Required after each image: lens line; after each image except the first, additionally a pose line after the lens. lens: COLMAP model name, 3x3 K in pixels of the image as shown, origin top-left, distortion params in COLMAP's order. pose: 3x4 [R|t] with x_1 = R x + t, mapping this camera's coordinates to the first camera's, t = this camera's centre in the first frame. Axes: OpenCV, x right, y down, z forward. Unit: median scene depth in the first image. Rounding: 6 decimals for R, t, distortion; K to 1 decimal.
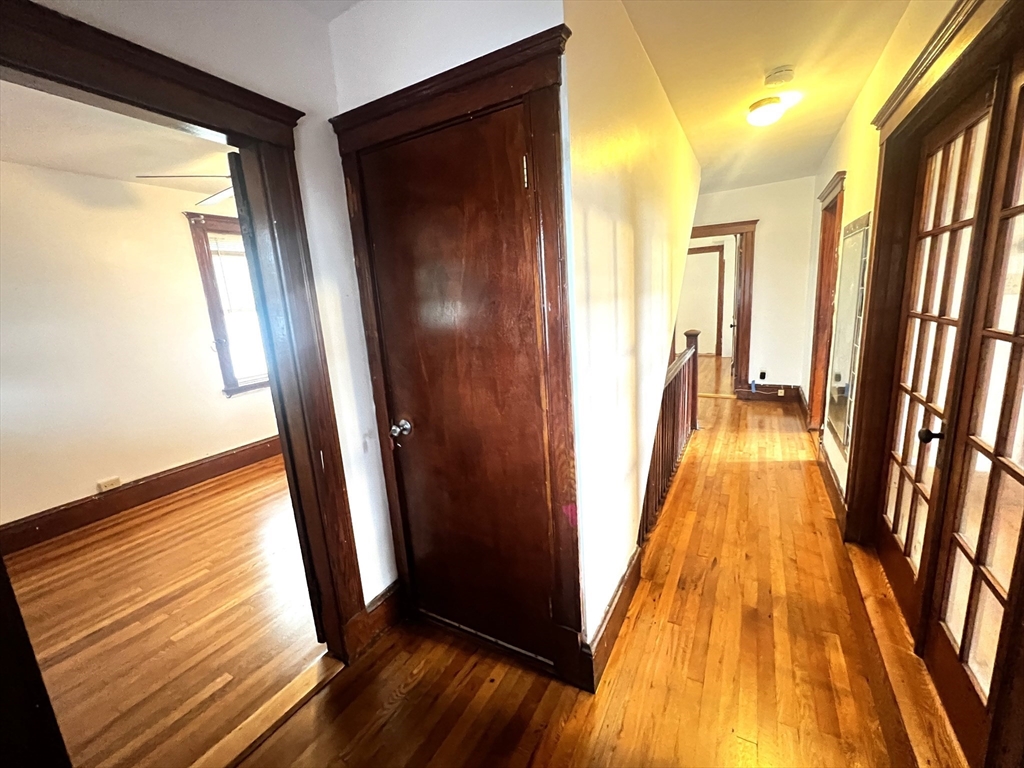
lens RADIAL K [[415.0, 0, 518.5], [0, 415.0, 380.6], [0, 0, 1]] dist [-0.002839, 0.000954]
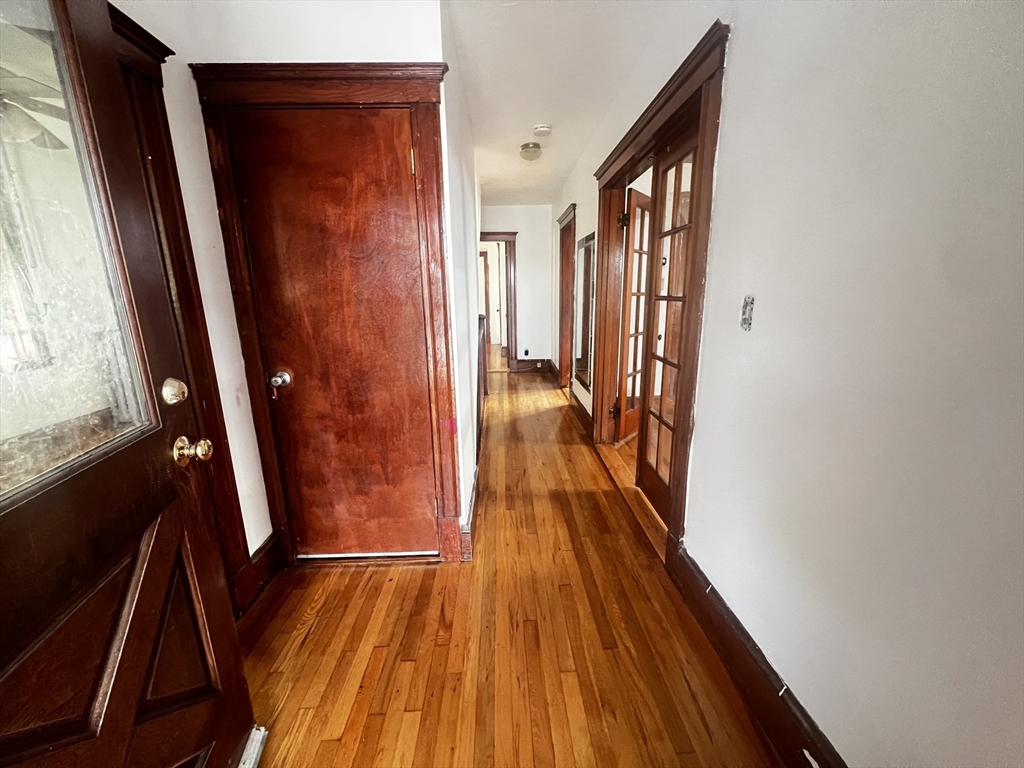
lens RADIAL K [[415.0, 0, 503.7], [0, 415.0, 386.8], [0, 0, 1]] dist [-0.002839, 0.000954]
pose [[0.857679, -0.063599, 0.510238, -0.328582], [0.062892, 0.997846, 0.018659, 0.147147], [-0.510325, 0.016086, 0.859831, -0.192623]]
